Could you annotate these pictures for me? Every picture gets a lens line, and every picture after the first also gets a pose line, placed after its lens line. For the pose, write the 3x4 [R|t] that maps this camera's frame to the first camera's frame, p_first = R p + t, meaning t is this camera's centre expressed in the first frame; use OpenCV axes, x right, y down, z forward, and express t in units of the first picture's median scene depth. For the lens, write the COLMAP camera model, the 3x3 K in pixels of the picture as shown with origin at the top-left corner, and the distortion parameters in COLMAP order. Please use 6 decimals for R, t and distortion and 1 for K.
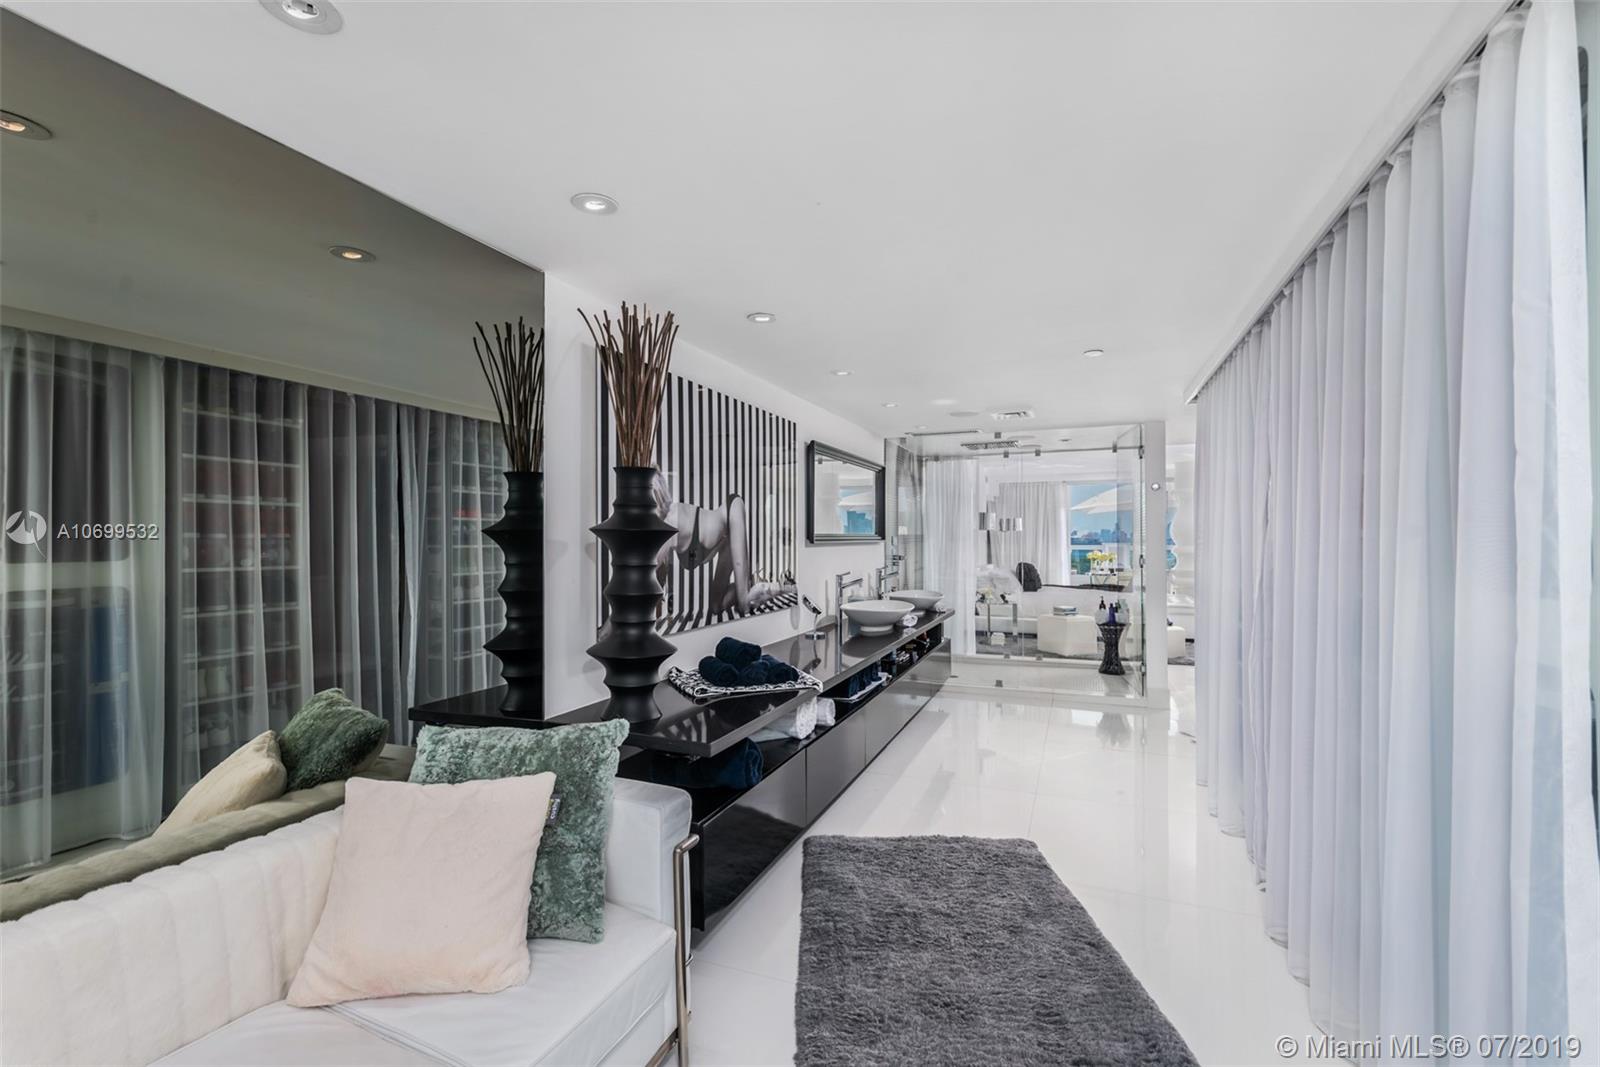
lens RADIAL K [[684.7, 0, 793.3], [0, 684.7, 538.6], [0, 0, 1]] dist [0.016820, 0.000020]
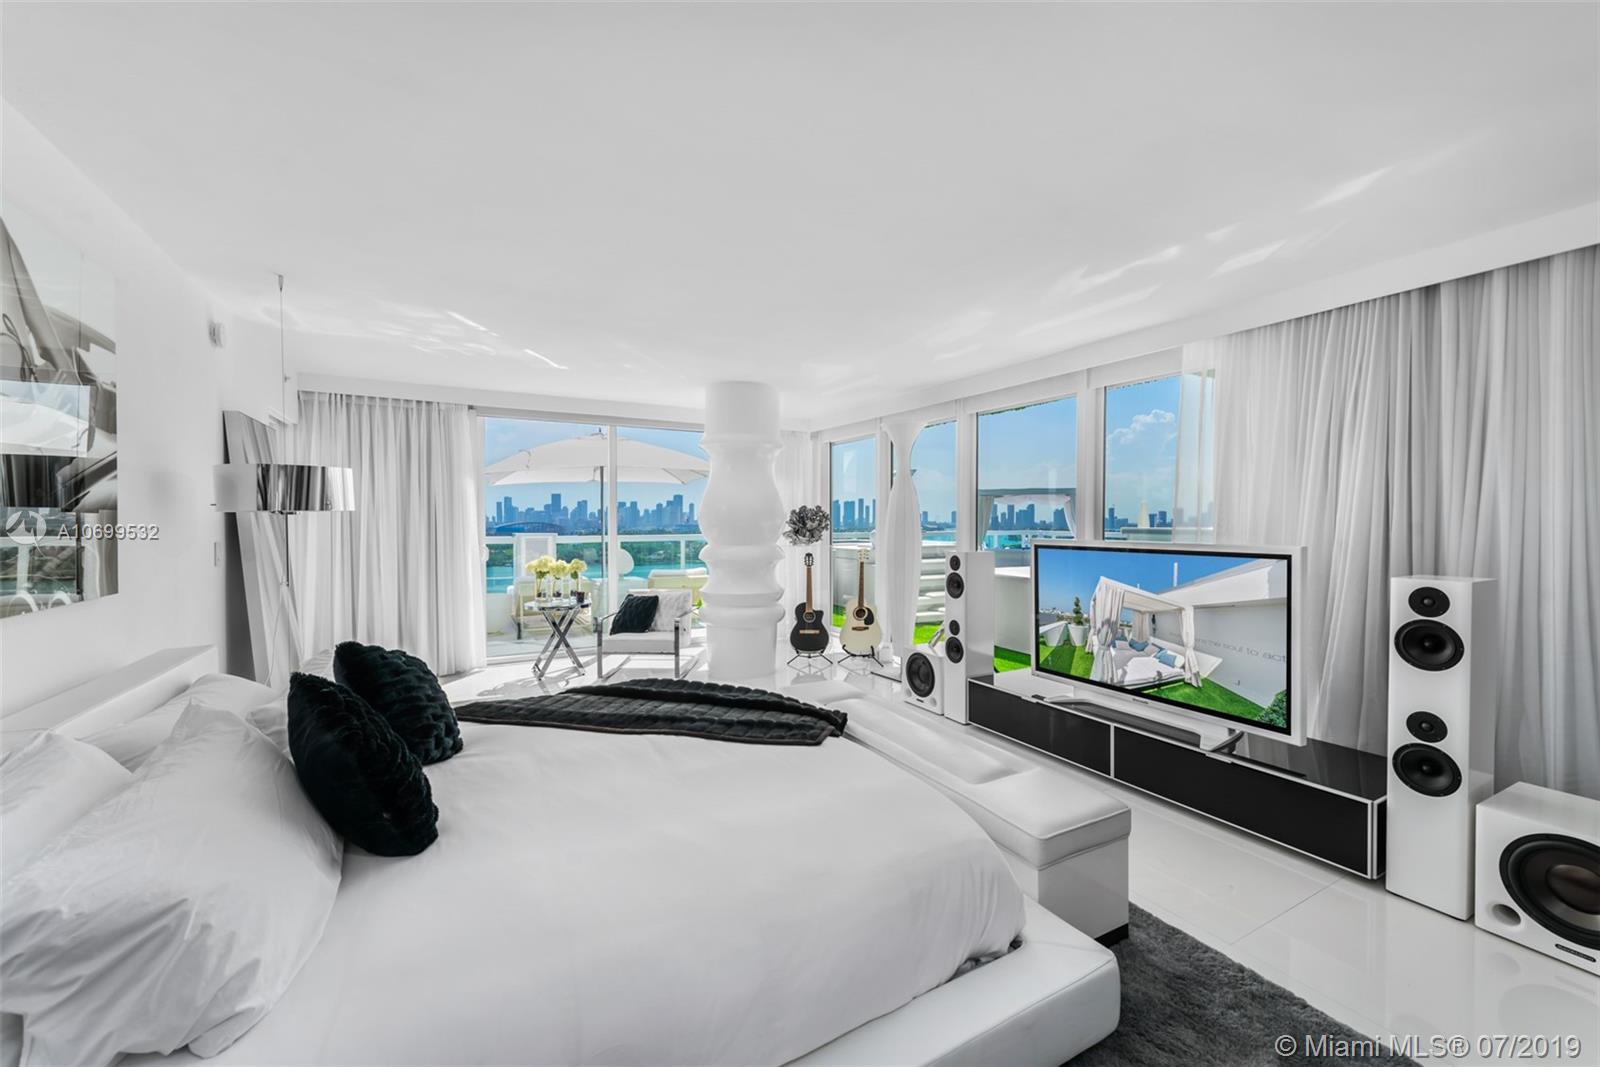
lens RADIAL K [[626.2, 0, 803.4], [0, 626.2, 533.0], [0, 0, 1]] dist [0.018676, -0.004448]
pose [[0.612301, -0.011351, 0.790543, 0.262427], [-0.002723, 0.999861, 0.016466, -0.007792], [-0.790620, -0.012235, 0.612185, 0.758306]]
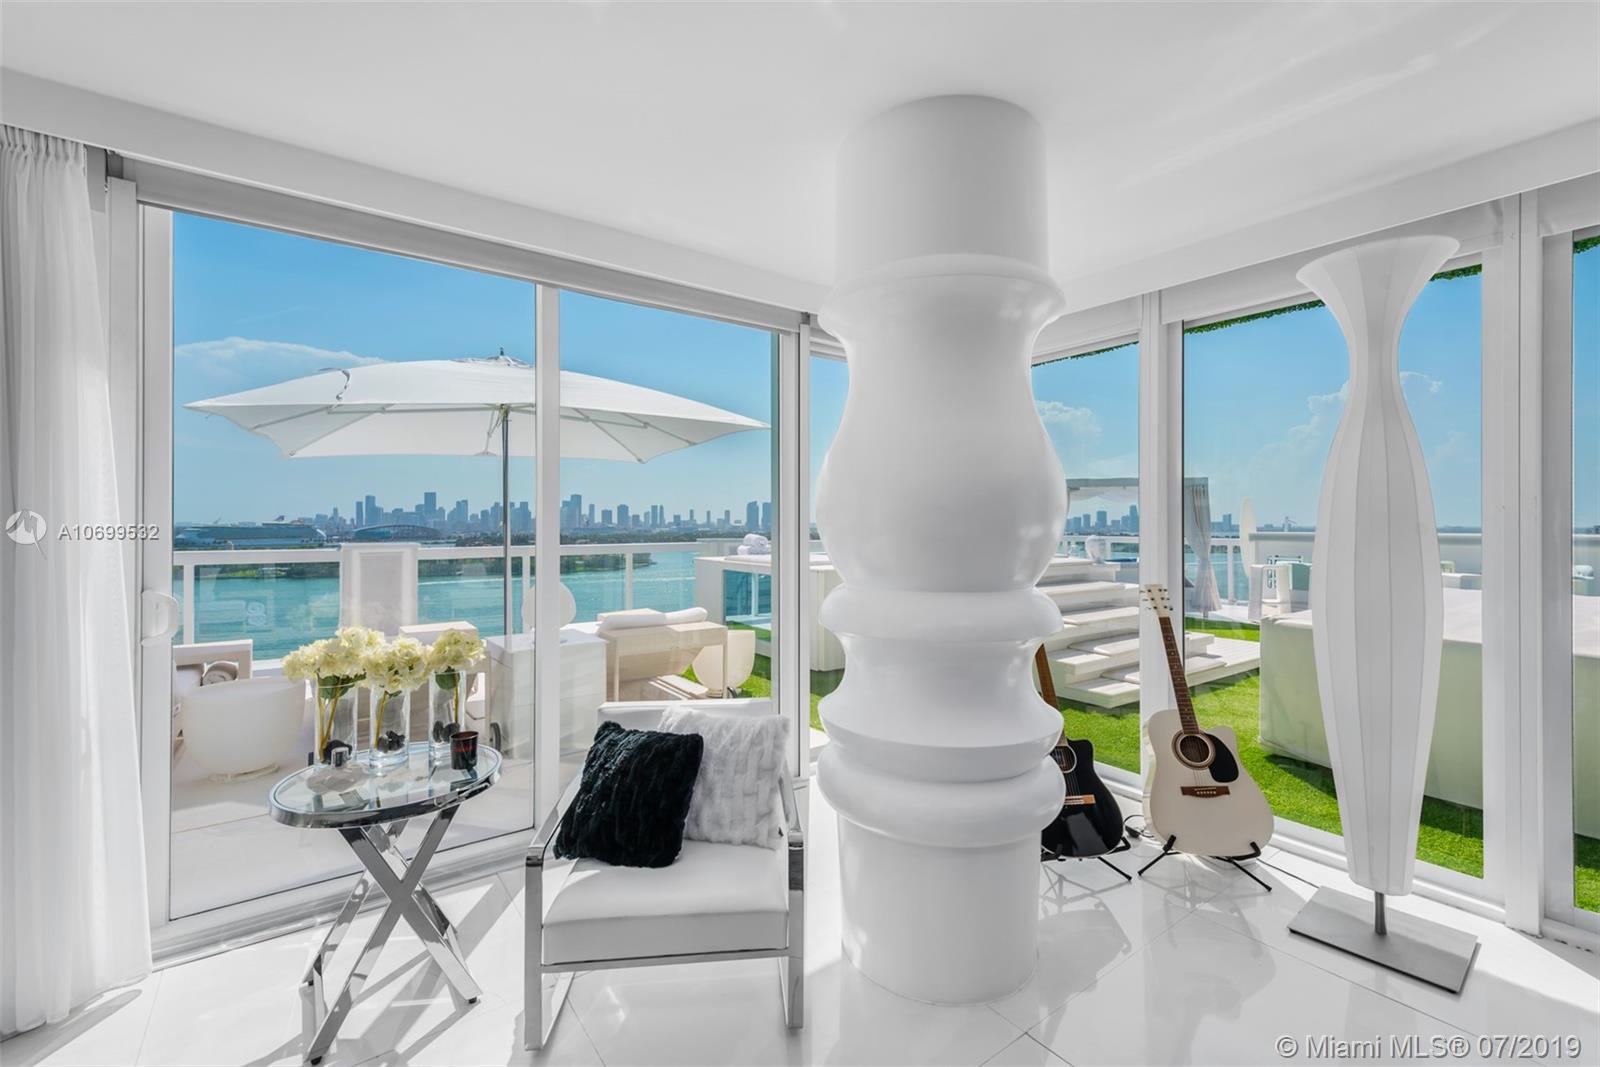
lens RADIAL K [[676.6, 0, 810.3], [0, 676.6, 518.8], [0, 0, 1]] dist [0.007453, 0.000691]
pose [[0.499301, 0.011347, 0.866354, 0.317229], [-0.003681, 0.999933, -0.010974, -0.007642], [-0.866421, 0.002290, 0.499309, 0.844739]]
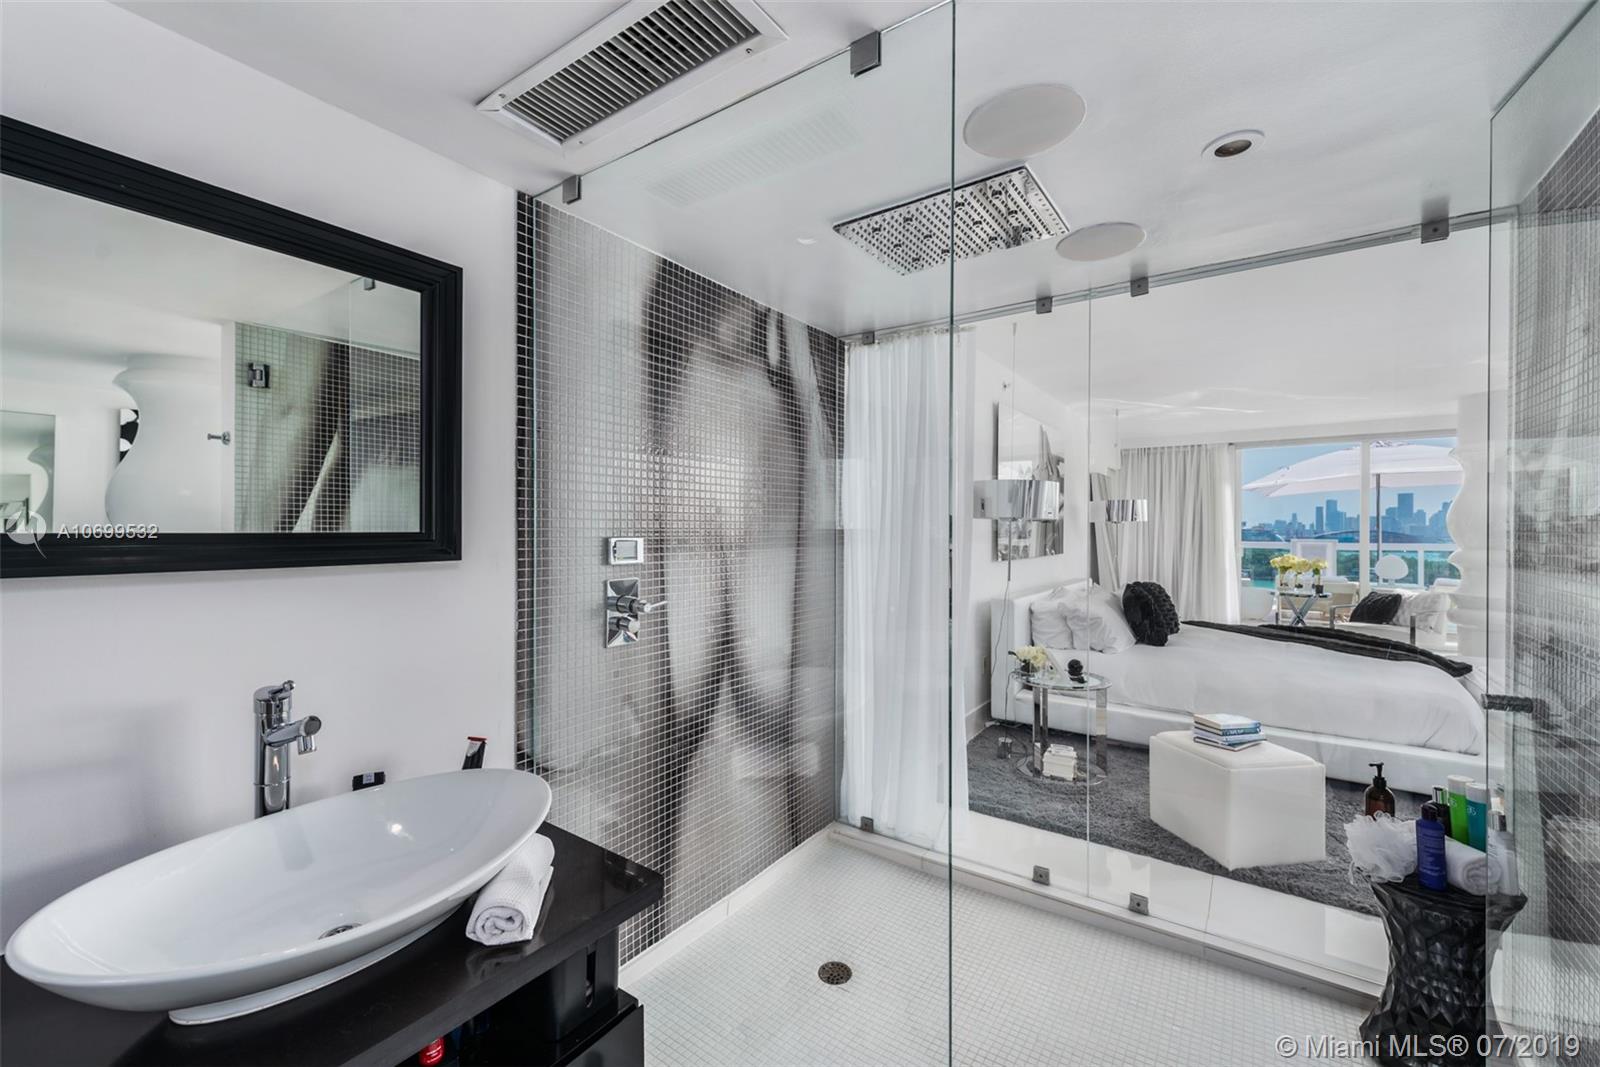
lens RADIAL K [[626.2, 0, 806.7], [0, 626.2, 531.4], [0, 0, 1]] dist [0.018676, -0.004448]
pose [[0.976604, 0.009157, -0.214850, 0.183509], [-0.007431, 0.999933, 0.008839, -0.006002], [0.214917, -0.007036, 0.976607, 0.462016]]
